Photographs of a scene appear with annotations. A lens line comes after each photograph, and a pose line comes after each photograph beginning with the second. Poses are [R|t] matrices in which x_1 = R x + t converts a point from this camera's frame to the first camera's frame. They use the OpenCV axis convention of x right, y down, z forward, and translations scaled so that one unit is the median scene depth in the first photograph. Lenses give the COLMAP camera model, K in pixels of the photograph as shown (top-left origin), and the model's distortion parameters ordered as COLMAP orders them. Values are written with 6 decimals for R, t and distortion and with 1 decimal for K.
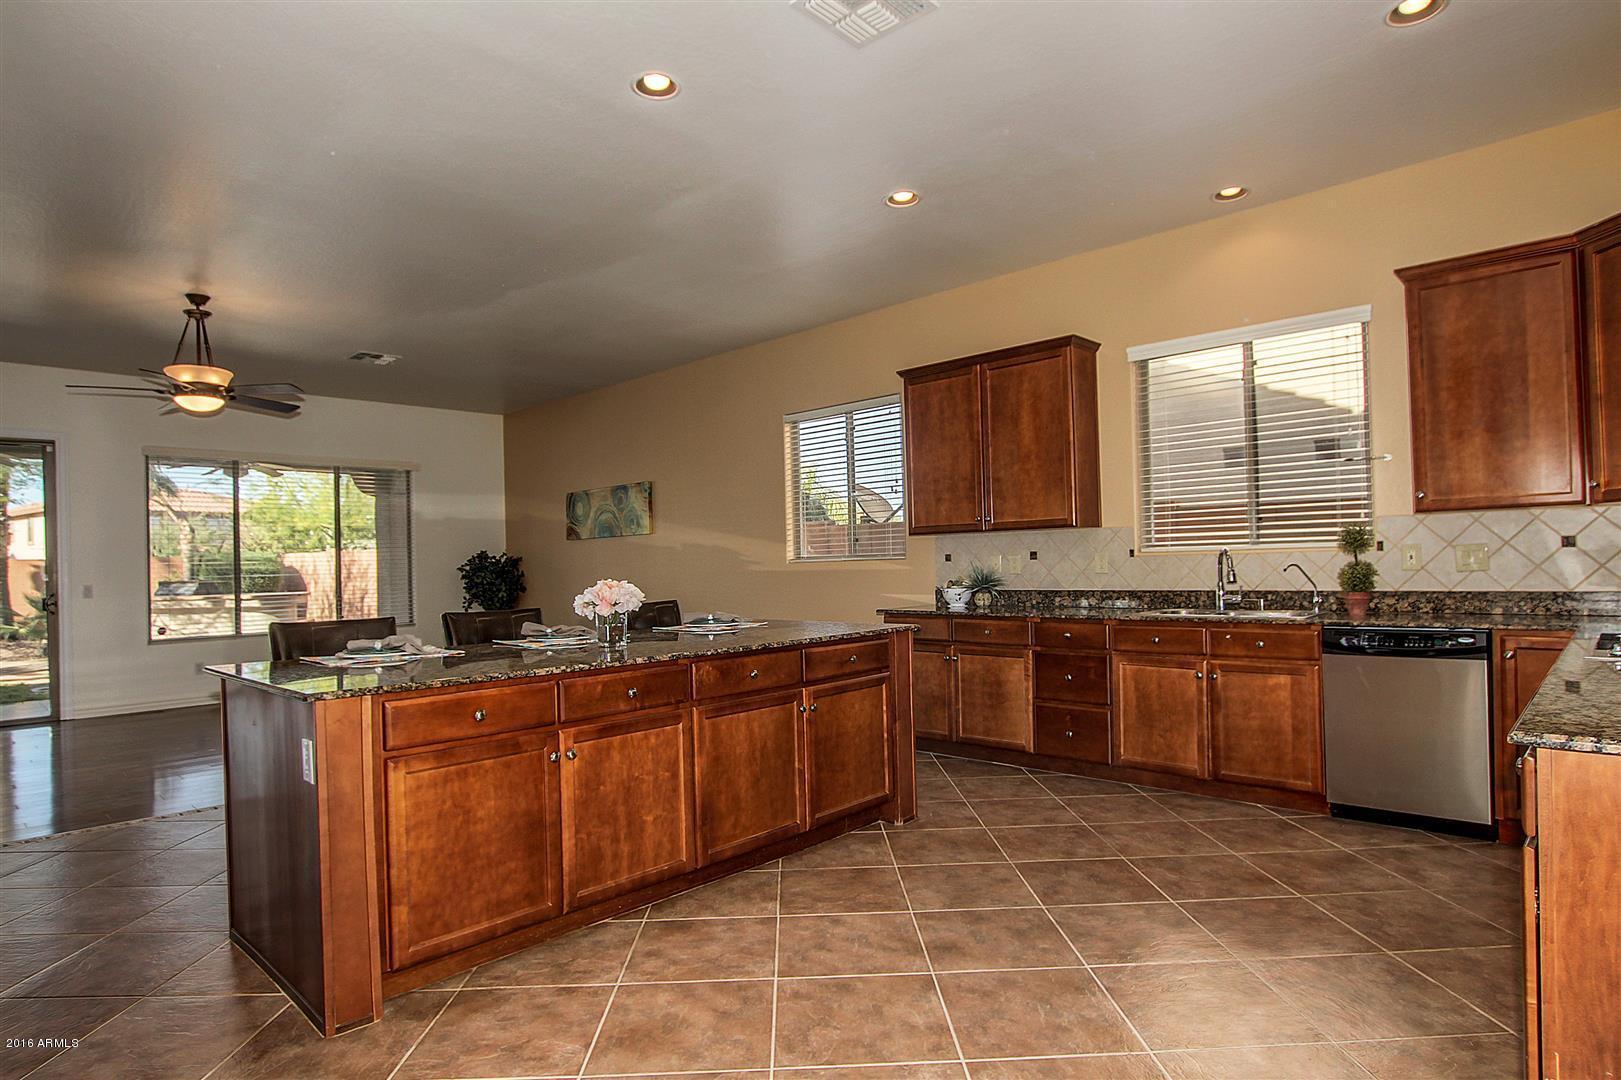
lens RADIAL K [[870.6, 0, 826.3], [0, 870.6, 552.5], [0, 0, 1]] dist [-0.030673, 0.003514]
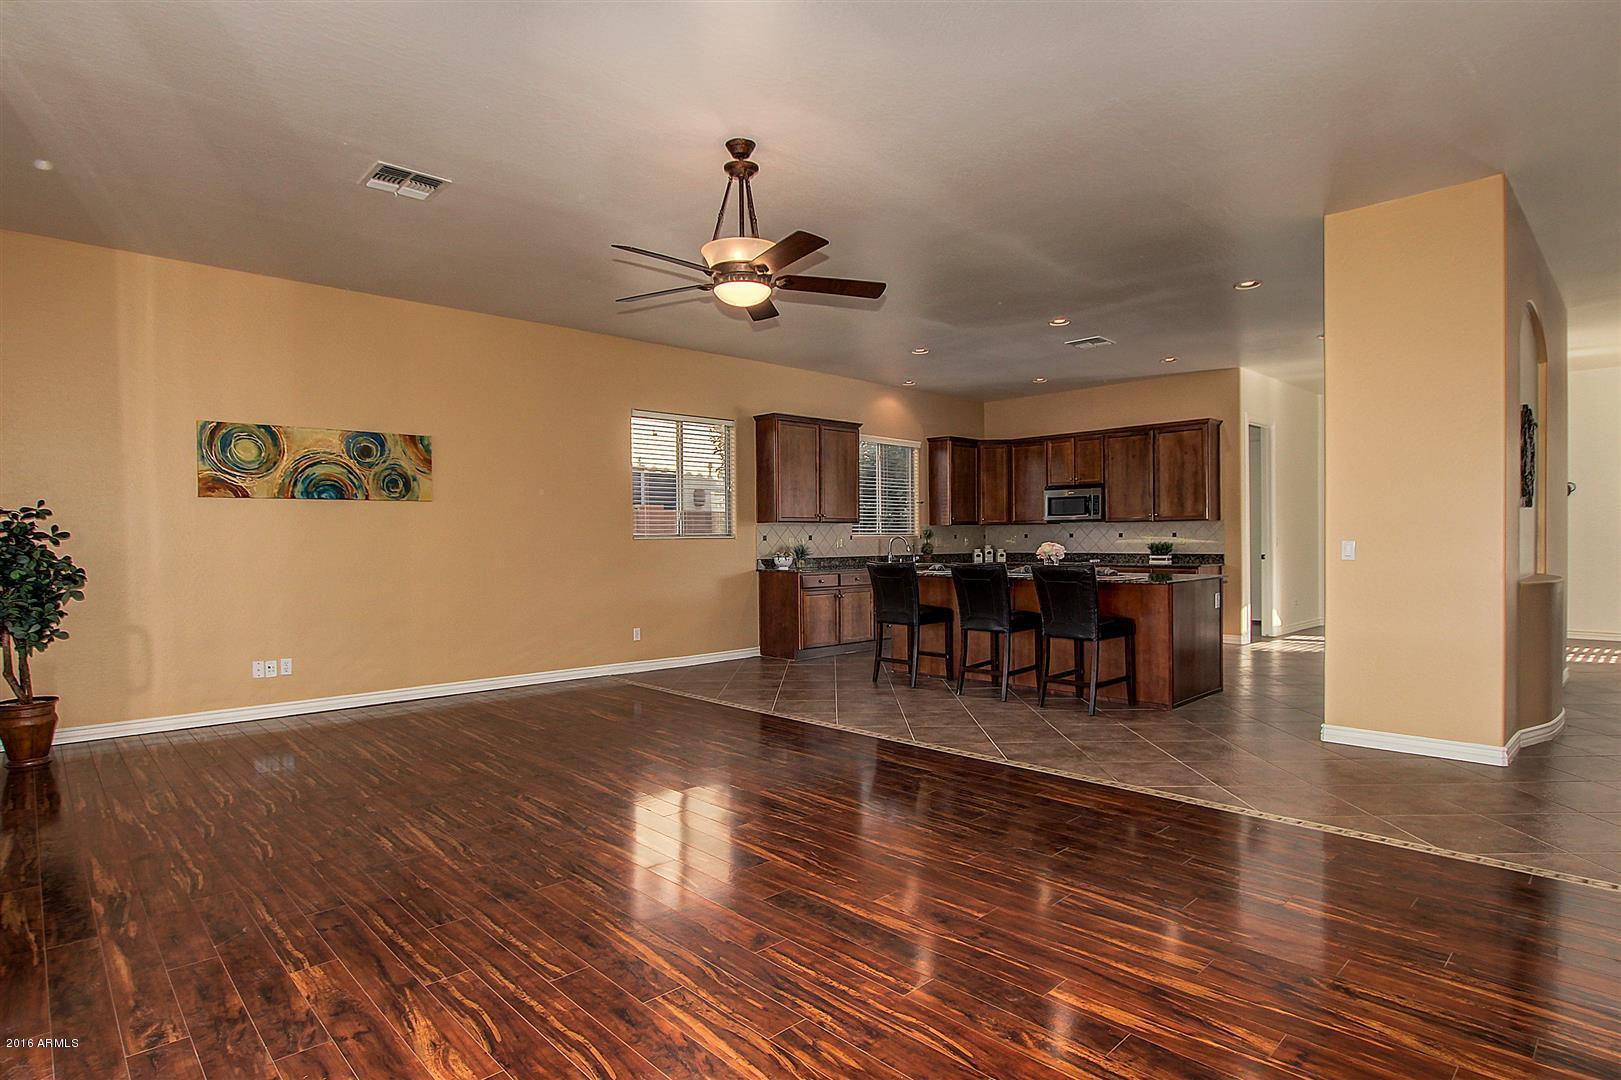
lens RADIAL K [[837.2, 0, 812.1], [0, 837.2, 546.5], [0, 0, 1]] dist [-0.024684, 0.001001]
pose [[0.064025, 0.014888, 0.997837, -1.900800], [-0.005331, 0.999880, -0.014577, 0.060463], [-0.997934, -0.004386, 0.064097, 1.184704]]
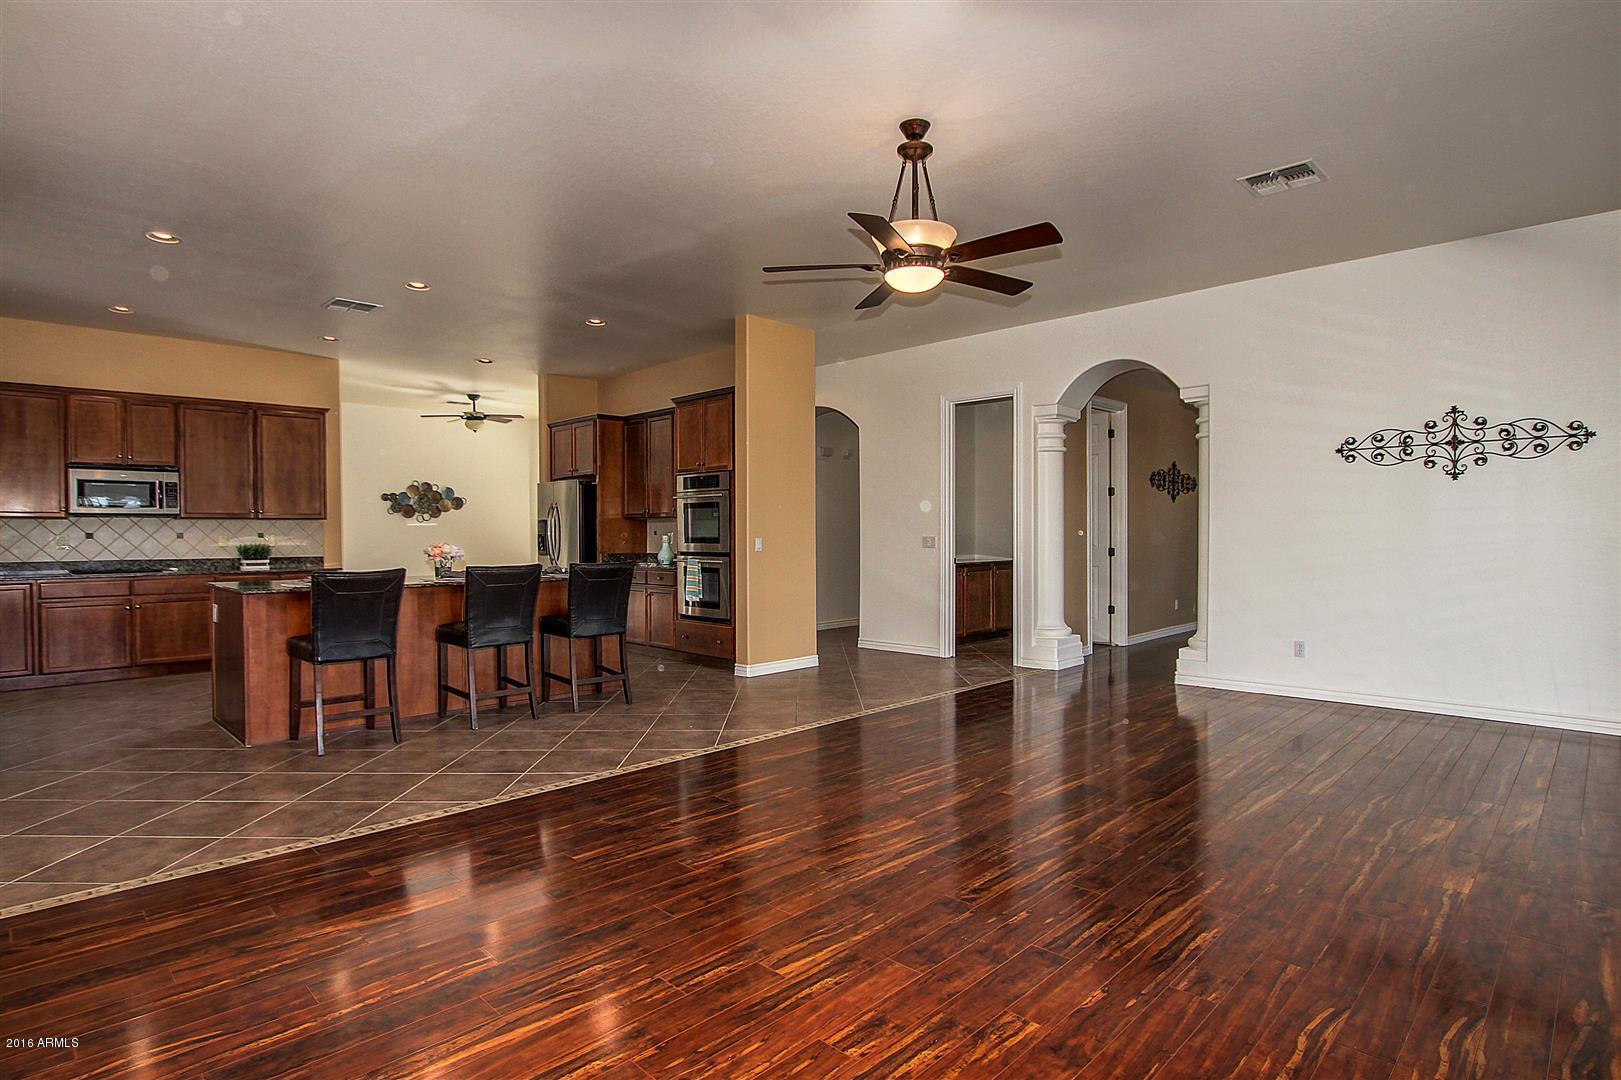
lens RADIAL K [[845.9, 0, 801.9], [0, 845.9, 546.3], [0, 0, 1]] dist [-0.034561, 0.005788]
pose [[-0.998682, 0.029037, 0.042315, -0.882853], [0.029007, 0.999578, -0.001341, 0.053820], [-0.042336, -0.000112, -0.999103, 2.235483]]
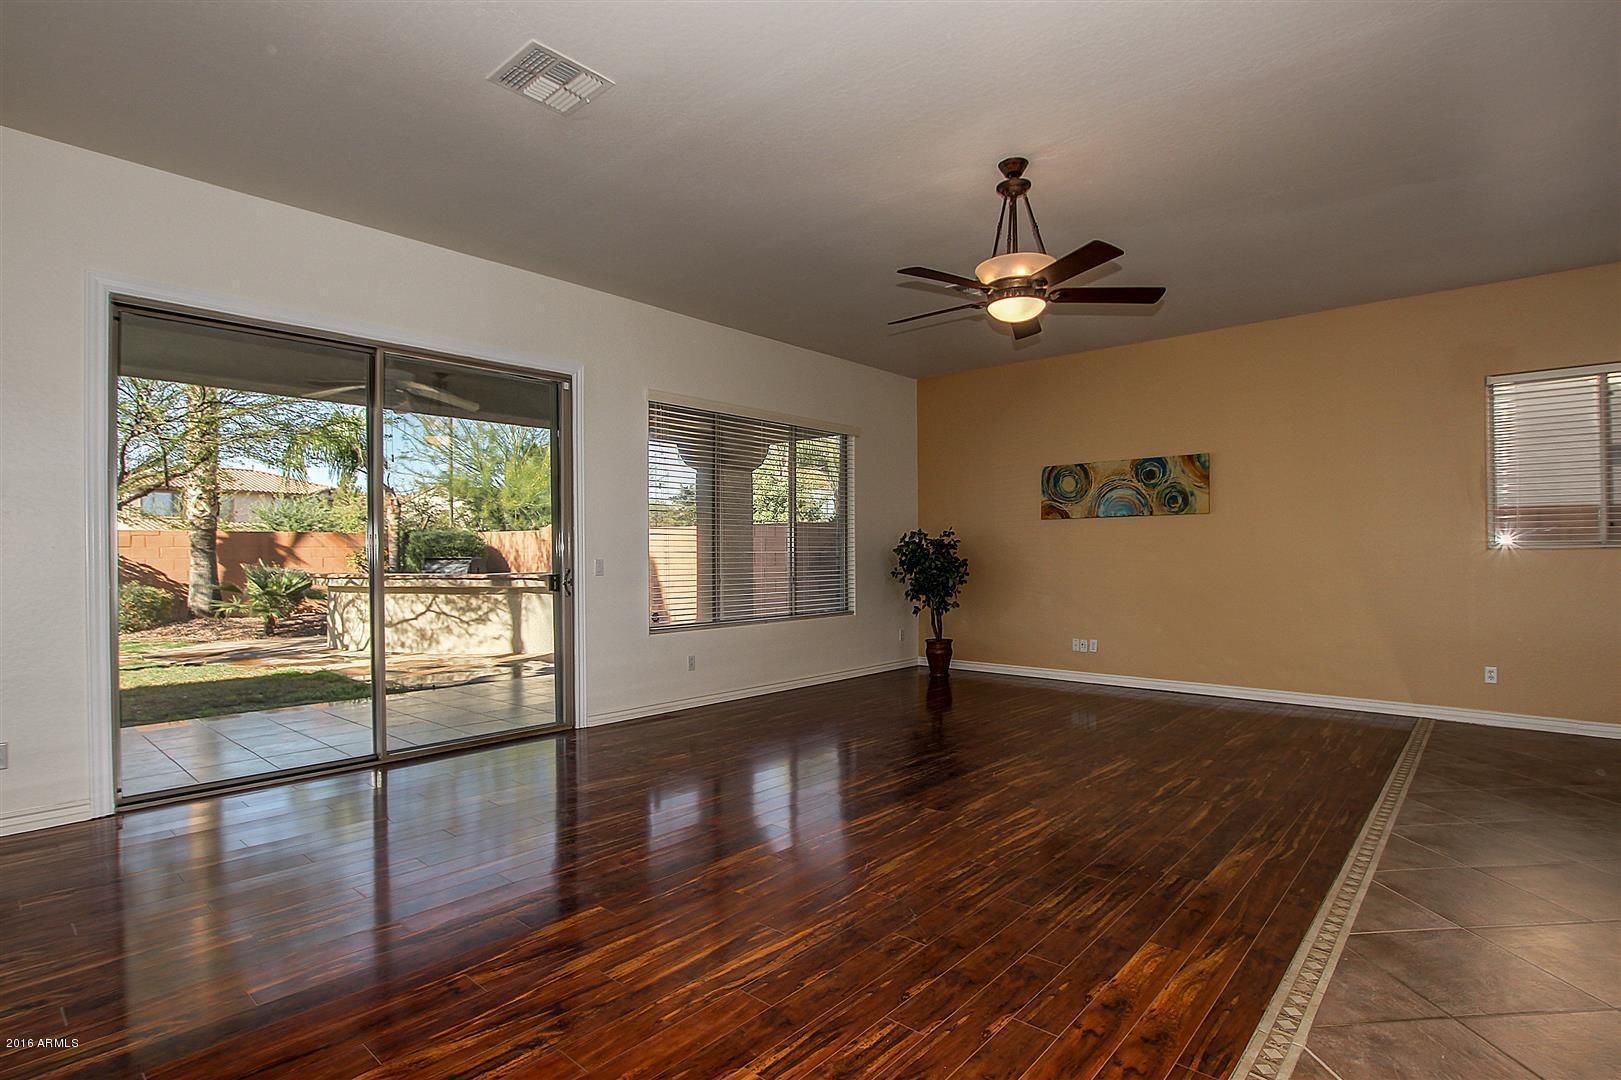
lens RADIAL K [[778.5, 0, 810.0], [0, 778.5, 552.1], [0, 0, 1]] dist [-0.032700, -0.001009]
pose [[0.999190, 0.021341, 0.034126, -1.254148], [-0.021660, 0.999725, 0.008998, 0.038319], [-0.033924, -0.009729, 0.999377, 0.476485]]
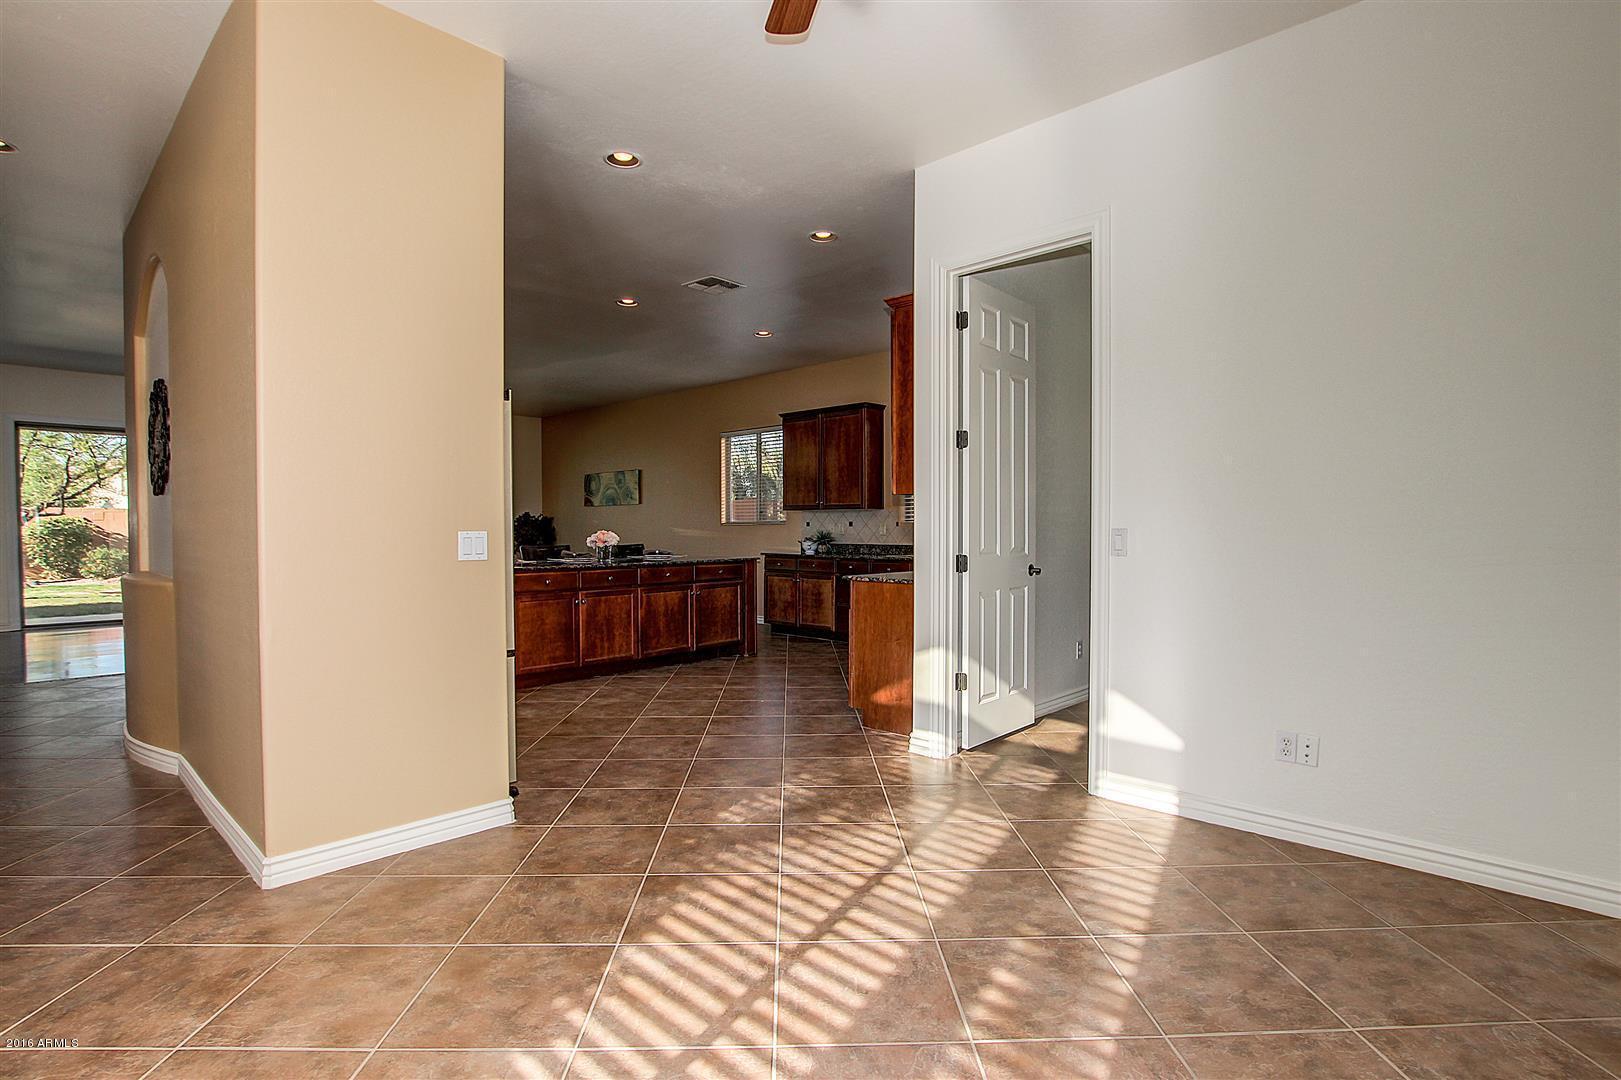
lens RADIAL K [[778.5, 0, 813.2], [0, 778.5, 543.6], [0, 0, 1]] dist [-0.032700, -0.001009]
pose [[0.999698, 0.024178, -0.004320, 0.227616], [-0.024019, 0.999143, 0.033711, -0.010946], [0.005131, -0.033597, 0.999422, -0.749335]]
